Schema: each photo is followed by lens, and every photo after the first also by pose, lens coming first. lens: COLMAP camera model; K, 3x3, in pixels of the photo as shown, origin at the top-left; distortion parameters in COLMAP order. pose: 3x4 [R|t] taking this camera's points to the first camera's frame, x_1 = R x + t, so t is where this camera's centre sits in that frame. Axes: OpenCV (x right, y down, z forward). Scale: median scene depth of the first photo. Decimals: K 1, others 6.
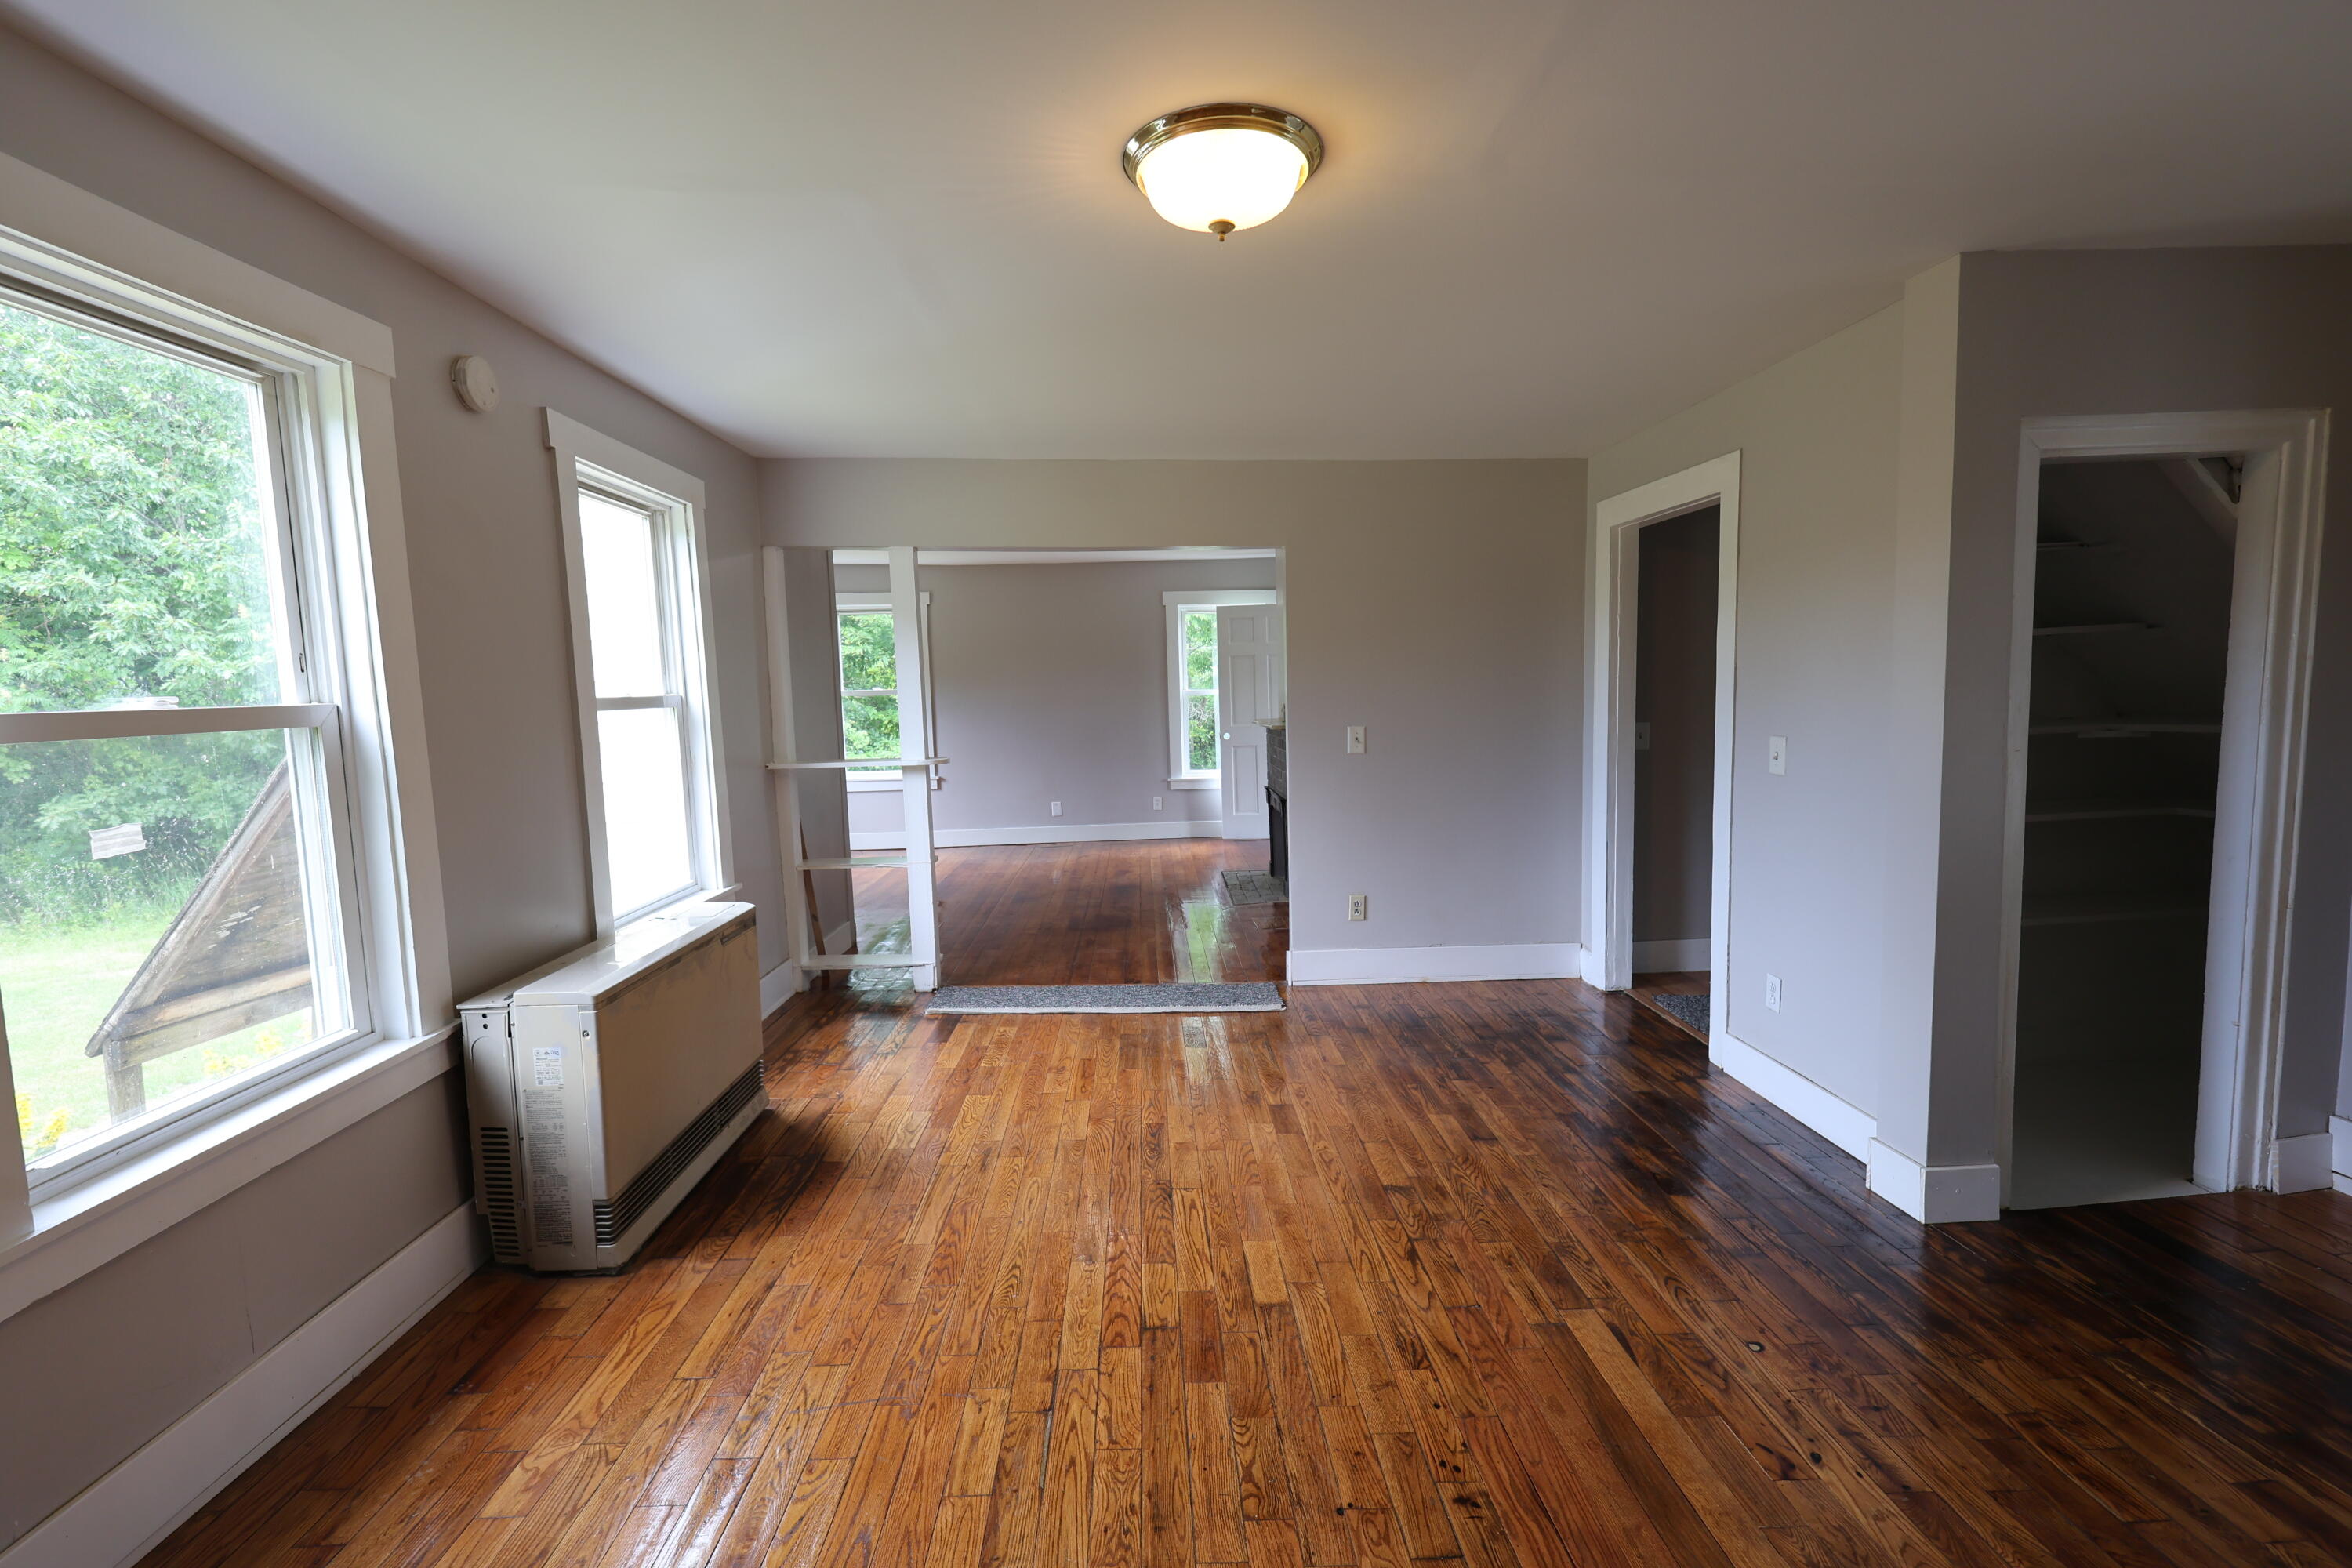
lens RADIAL K [[1017.4, 0, 1174.0], [0, 1017.4, 795.7], [0, 0, 1]] dist [0.003384, 0.000244]
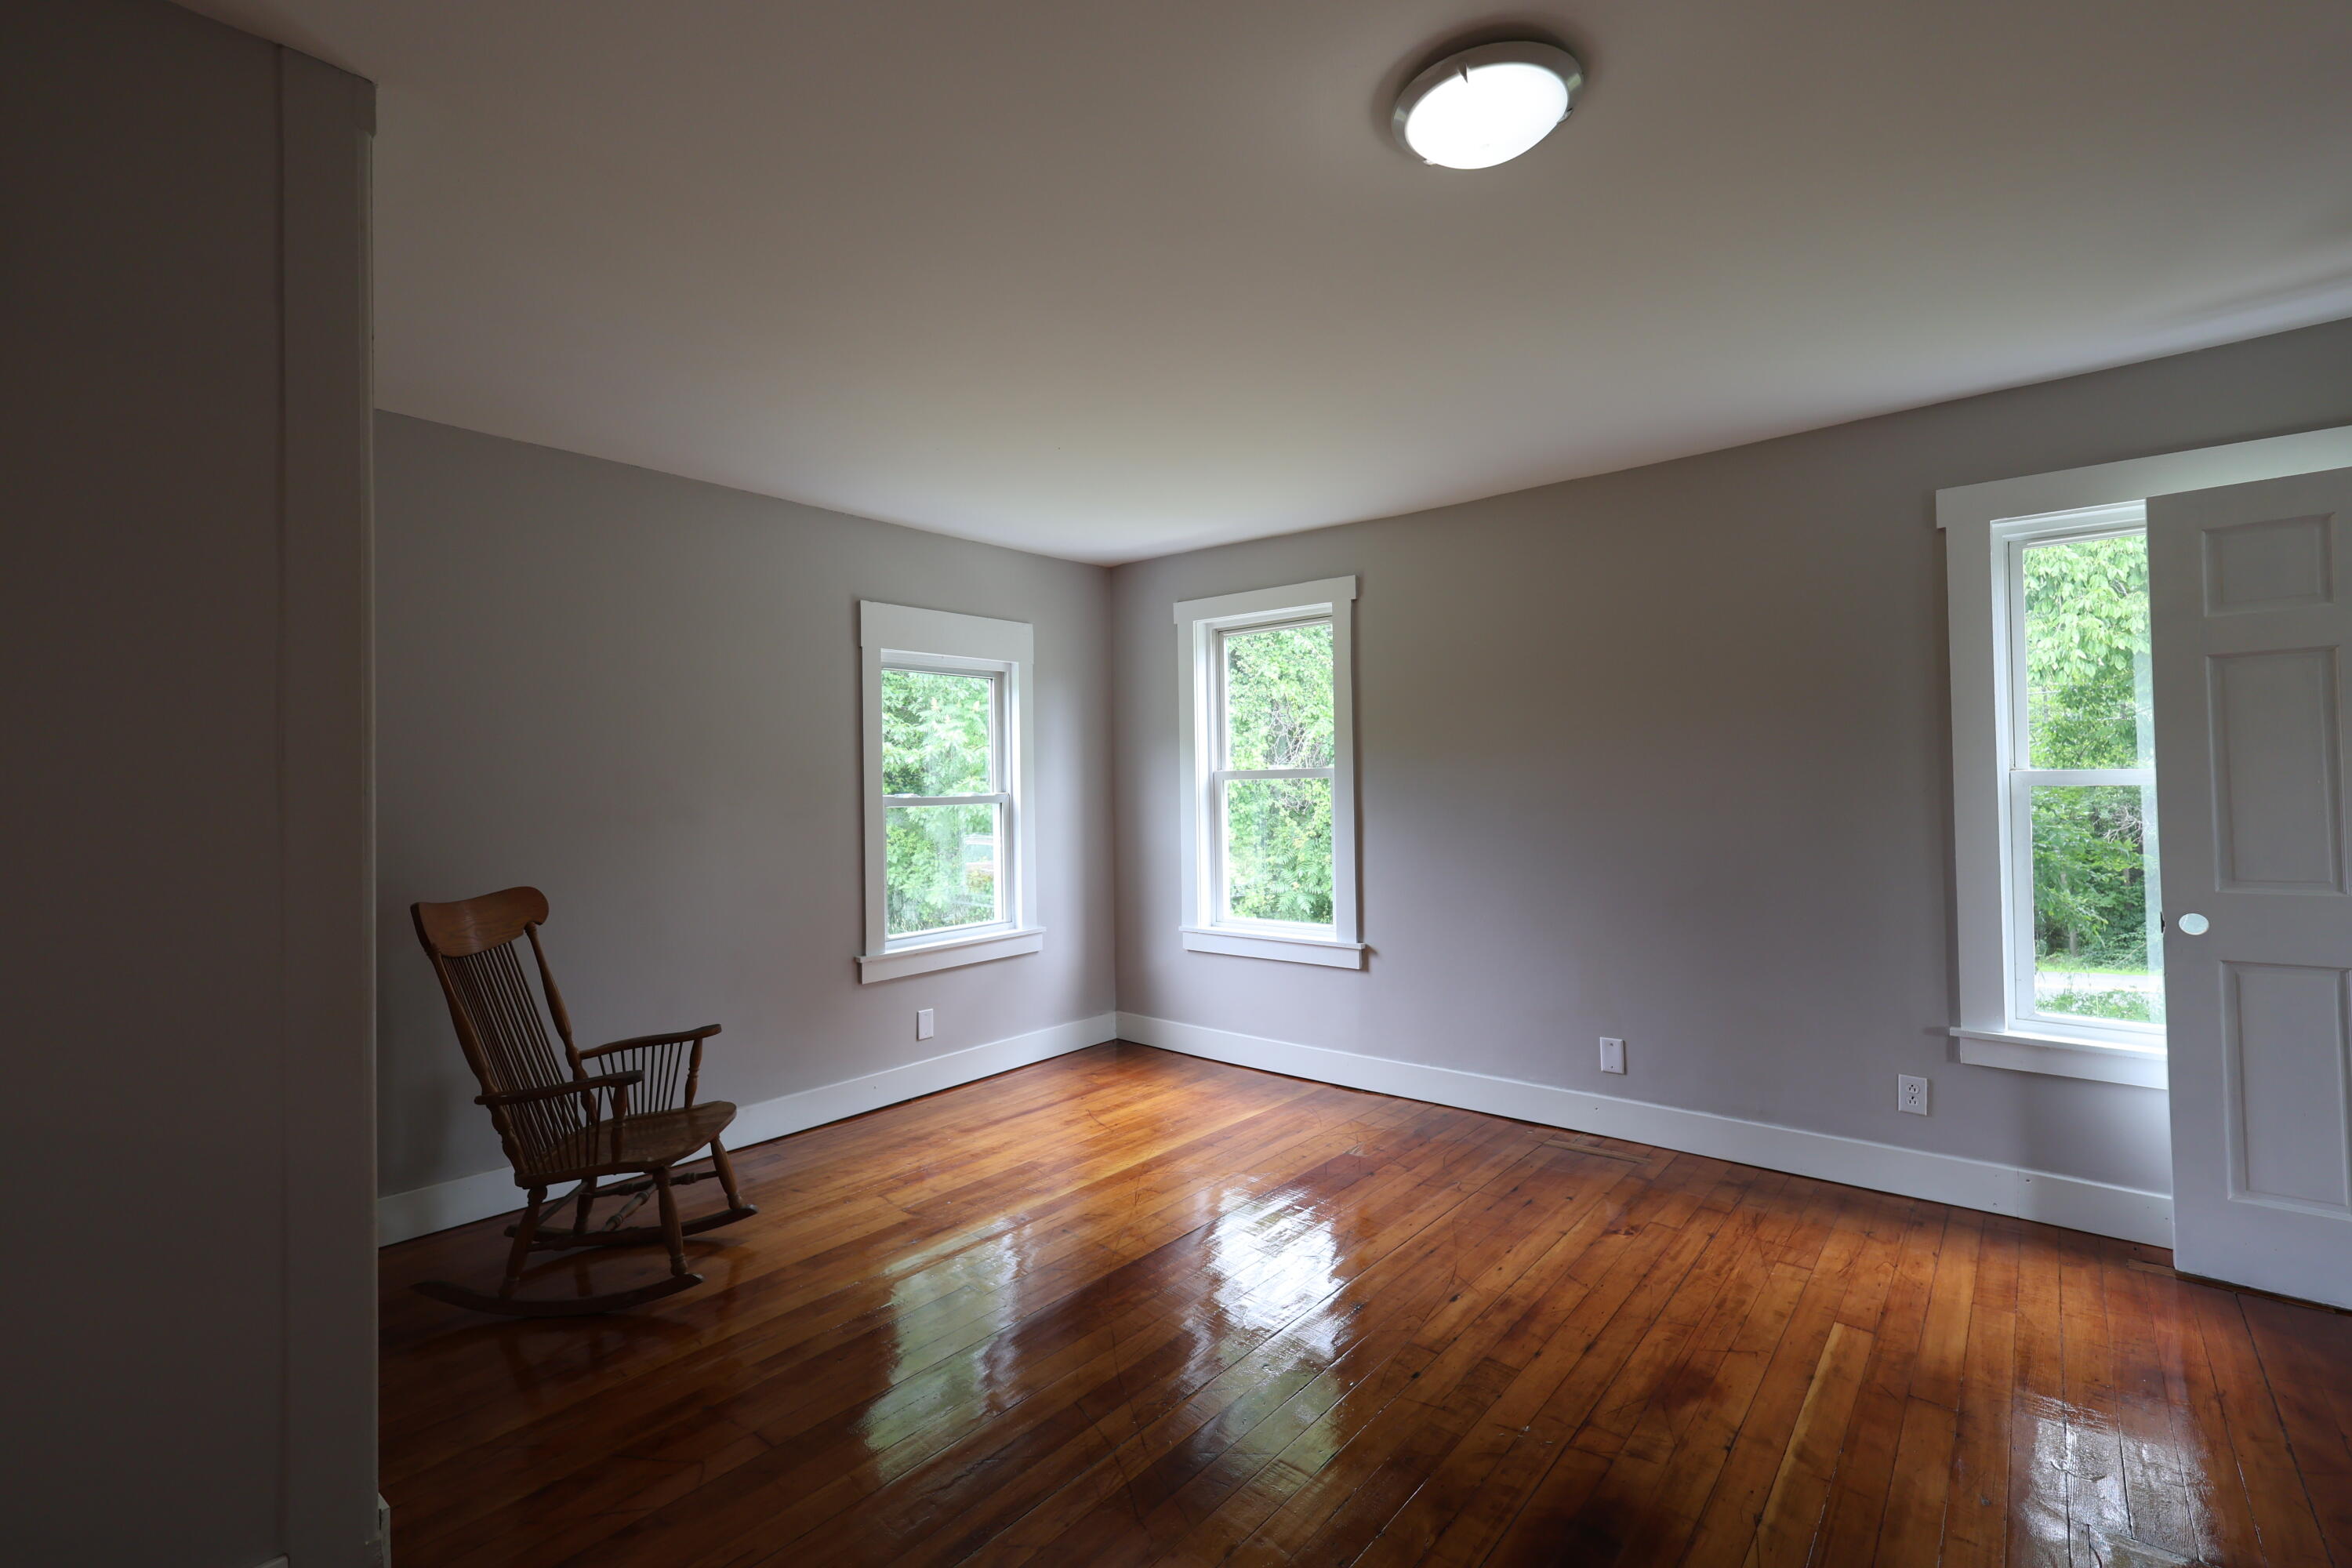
lens RADIAL K [[1017.4, 0, 1180.2], [0, 1017.4, 775.6], [0, 0, 1]] dist [0.003384, 0.000244]
pose [[0.750811, 0.007971, -0.660469, 0.061031], [-0.079667, 0.993720, -0.078571, -0.127804], [0.655695, 0.111610, 0.746731, 1.346581]]
